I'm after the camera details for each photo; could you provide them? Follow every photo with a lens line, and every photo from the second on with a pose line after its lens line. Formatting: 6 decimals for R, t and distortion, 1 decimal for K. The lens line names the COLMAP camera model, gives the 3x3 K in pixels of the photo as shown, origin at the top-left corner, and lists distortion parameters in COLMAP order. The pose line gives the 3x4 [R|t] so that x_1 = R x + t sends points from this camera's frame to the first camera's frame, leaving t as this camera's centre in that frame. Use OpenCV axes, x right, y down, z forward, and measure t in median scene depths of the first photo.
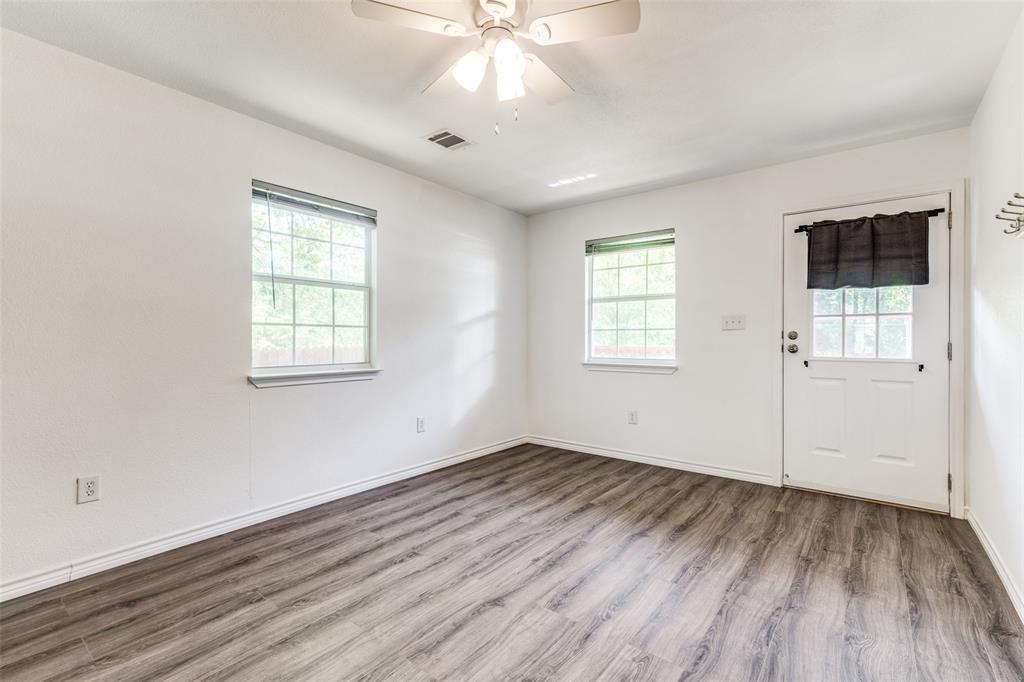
lens RADIAL K [[458.5, 0, 513.6], [0, 458.5, 339.7], [0, 0, 1]] dist [0.005486, 0.000093]
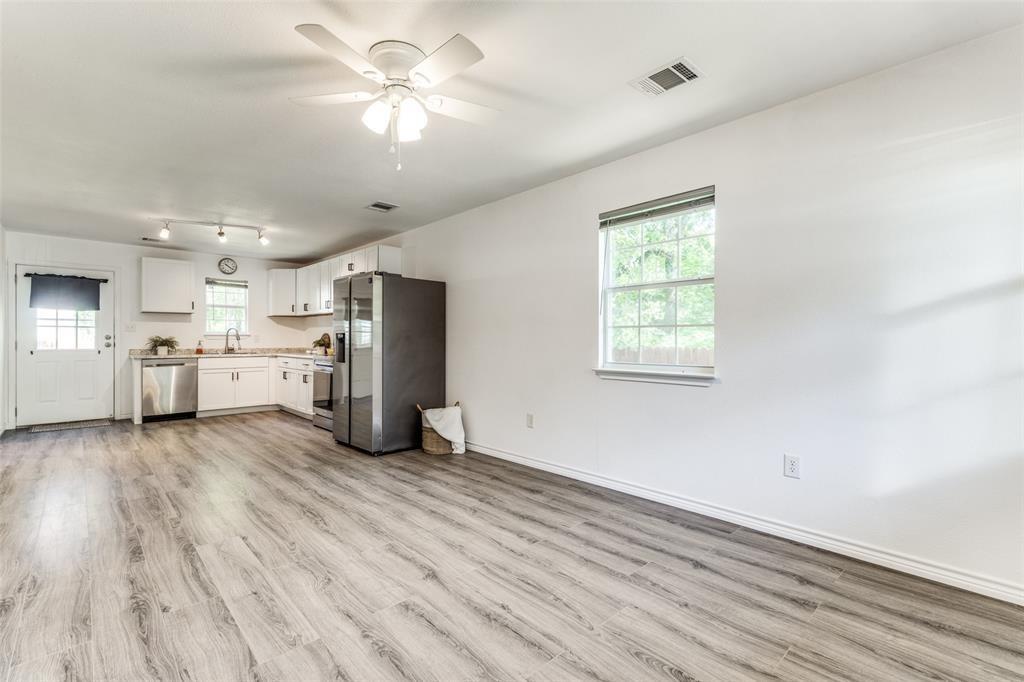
lens RADIAL K [[458.5, 0, 513.6], [0, 458.5, 339.7], [0, 0, 1]] dist [0.005486, 0.000093]
pose [[-0.151258, -0.001995, -0.988492, 0.699444], [-0.002067, 0.999996, -0.001702, 0.001777], [0.988492, 0.001786, -0.151261, 0.925812]]
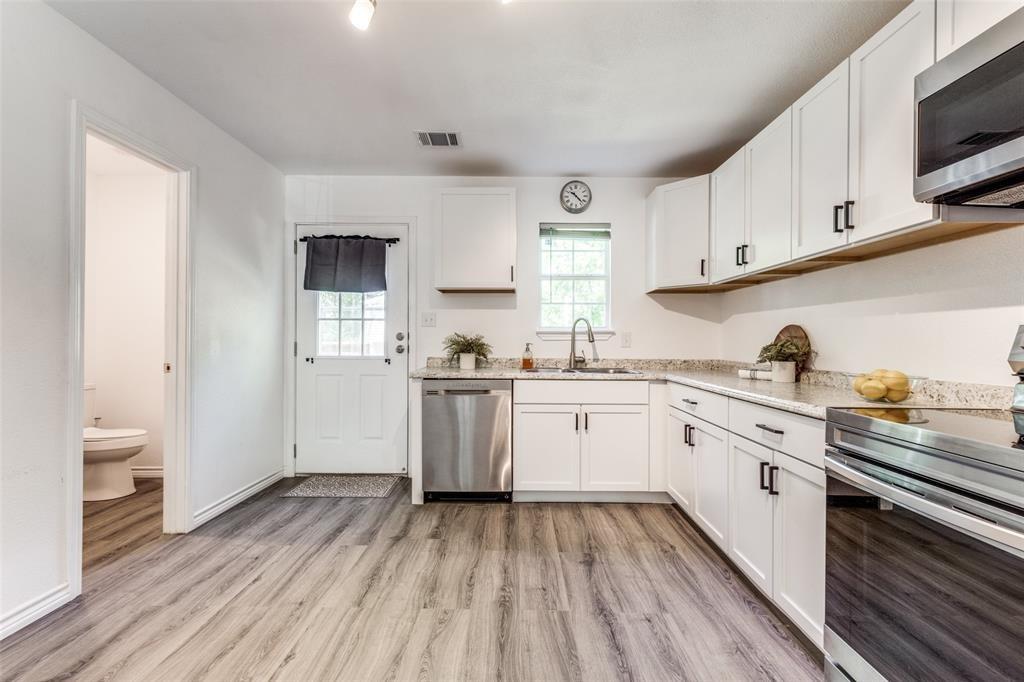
lens RADIAL K [[463.8, 0, 512.0], [0, 463.8, 341.0], [0, 0, 1]] dist [0.002021, 0.000116]
pose [[-0.796626, -0.005962, -0.604444, -0.647807], [-0.006776, 0.999977, -0.000932, 0.001987], [0.604435, 0.003353, -0.796647, -0.093018]]
